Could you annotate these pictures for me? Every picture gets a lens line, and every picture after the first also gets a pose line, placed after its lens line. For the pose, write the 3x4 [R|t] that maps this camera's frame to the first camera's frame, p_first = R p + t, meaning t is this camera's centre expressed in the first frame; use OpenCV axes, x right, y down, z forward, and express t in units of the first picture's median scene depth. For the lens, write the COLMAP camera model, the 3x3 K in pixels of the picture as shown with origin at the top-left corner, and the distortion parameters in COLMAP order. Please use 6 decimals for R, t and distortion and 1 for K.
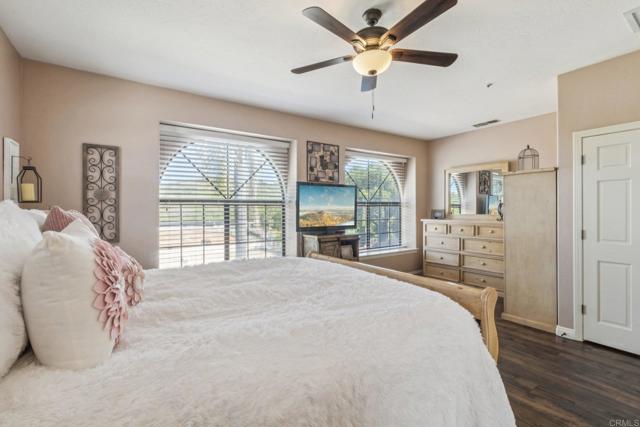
lens RADIAL K [[294.5, 0, 314.6], [0, 294.5, 208.9], [0, 0, 1]] dist [0.002563, 0.000652]
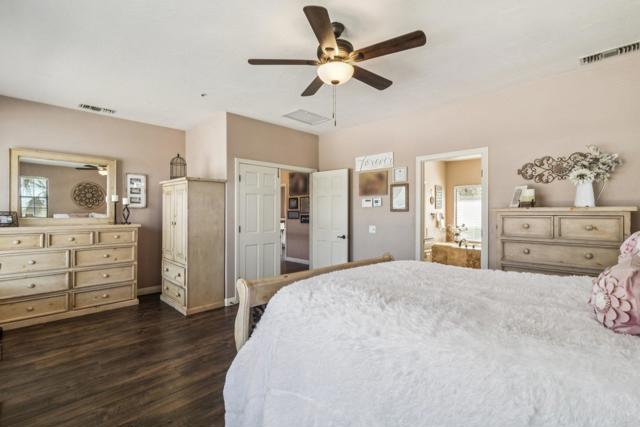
lens RADIAL K [[294.5, 0, 318.6], [0, 294.5, 213.2], [0, 0, 1]] dist [0.002563, 0.000652]
pose [[-0.199346, 0.003017, 0.979925, -0.379735], [-0.003510, 0.999987, -0.003793, 0.007458], [-0.979923, -0.004196, -0.199333, 0.576915]]
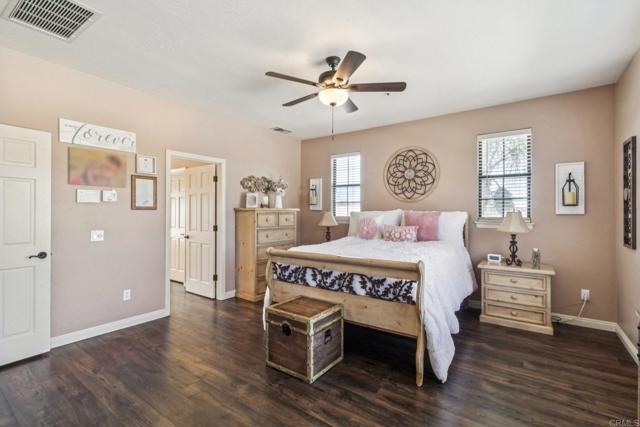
lens RADIAL K [[294.5, 0, 317.8], [0, 294.5, 212.2], [0, 0, 1]] dist [0.002563, 0.000652]
pose [[-0.937604, 0.000632, -0.347705, 0.326713], [-0.000610, 0.999994, 0.003464, 0.001227], [0.347705, 0.003460, -0.937598, 1.010085]]
